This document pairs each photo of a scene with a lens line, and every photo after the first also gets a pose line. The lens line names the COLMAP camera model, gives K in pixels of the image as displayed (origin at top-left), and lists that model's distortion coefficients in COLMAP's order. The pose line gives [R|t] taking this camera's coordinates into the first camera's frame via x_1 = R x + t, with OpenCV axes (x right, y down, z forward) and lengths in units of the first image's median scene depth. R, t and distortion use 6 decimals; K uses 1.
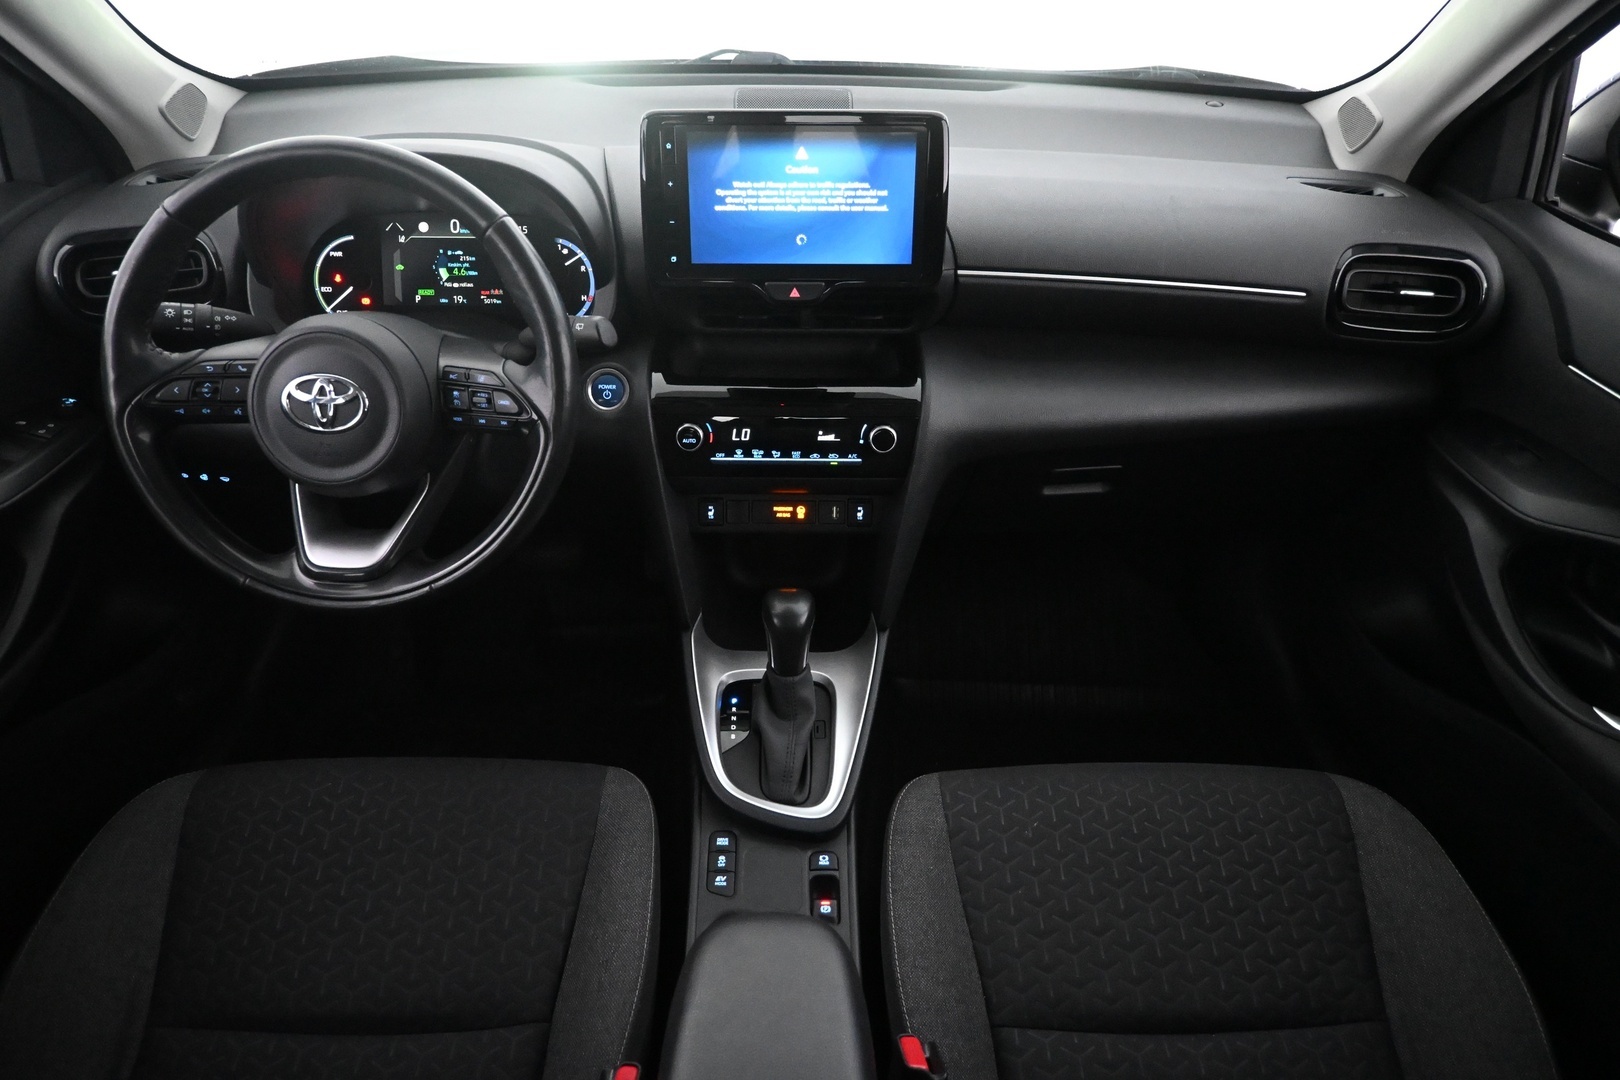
lens RADIAL K [[1106.2, 0, 809.5], [0, 1106.2, 537.5], [0, 0, 1]] dist [-0.005890, 0.002528]
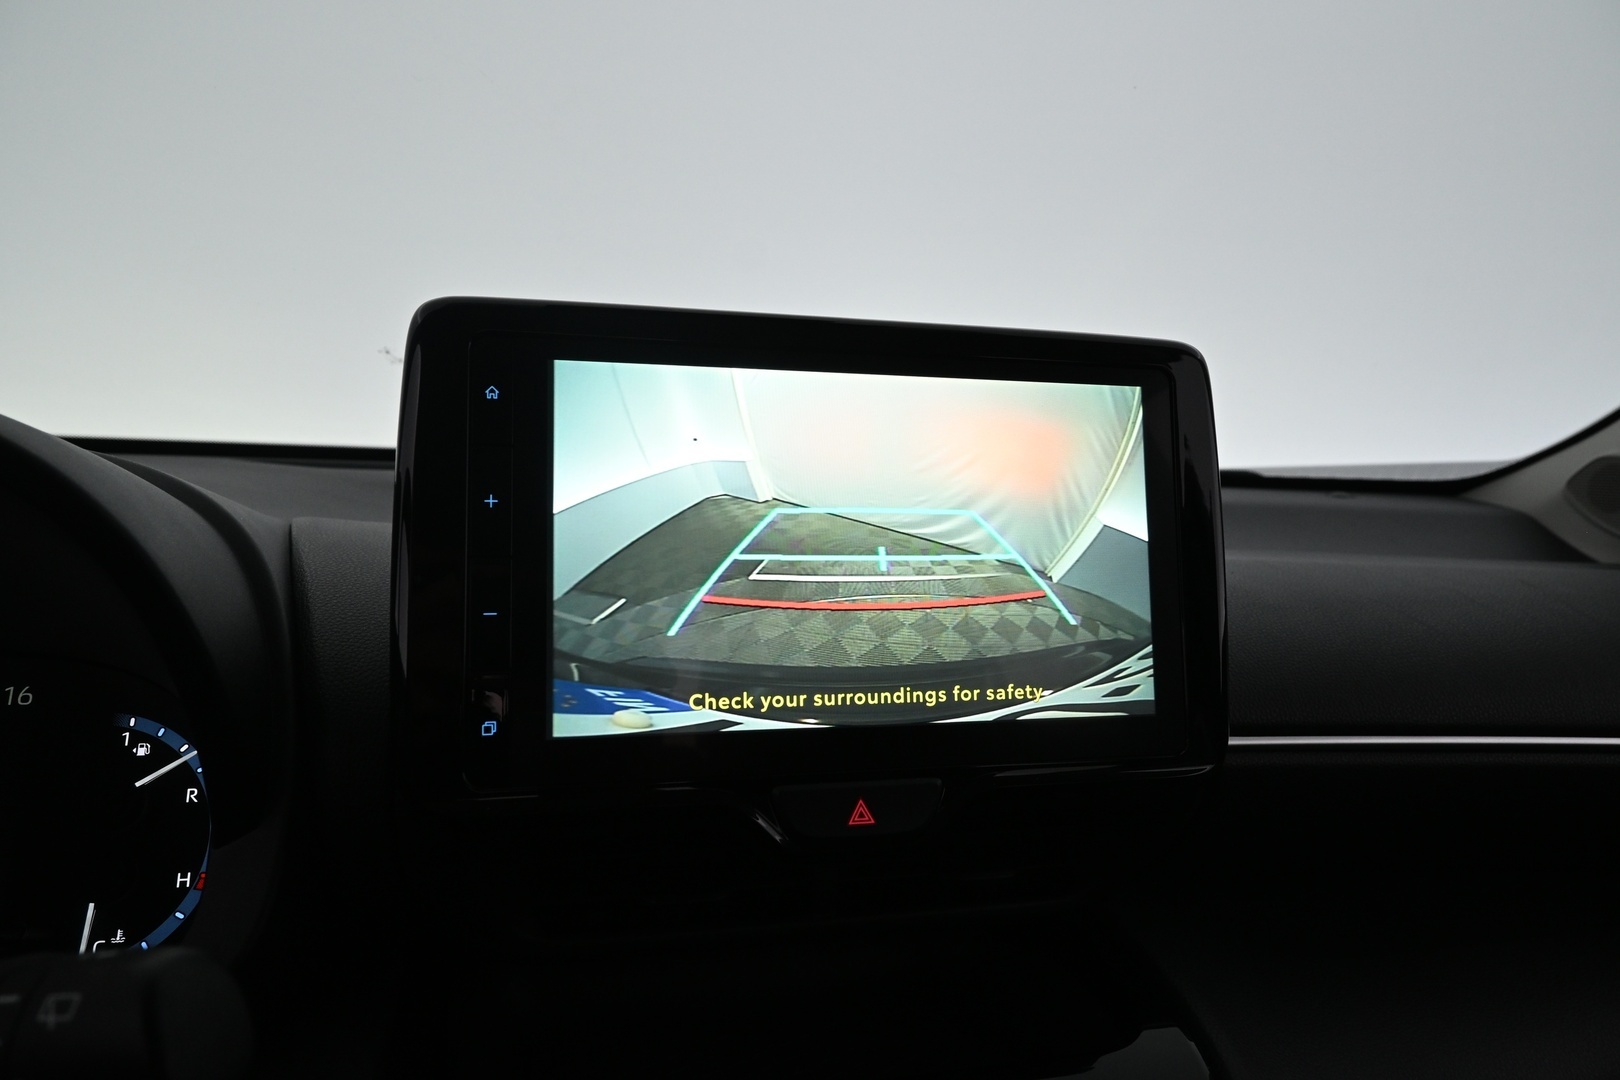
lens RADIAL K [[1106.2, 0, 808.2], [0, 1106.2, 546.4], [0, 0, 1]] dist [-0.005890, 0.002528]
pose [[0.969520, -0.000202, 0.245012, -0.100892], [0.116146, 0.880882, -0.458865, -0.129264], [-0.215734, 0.473336, 0.854056, 0.623465]]
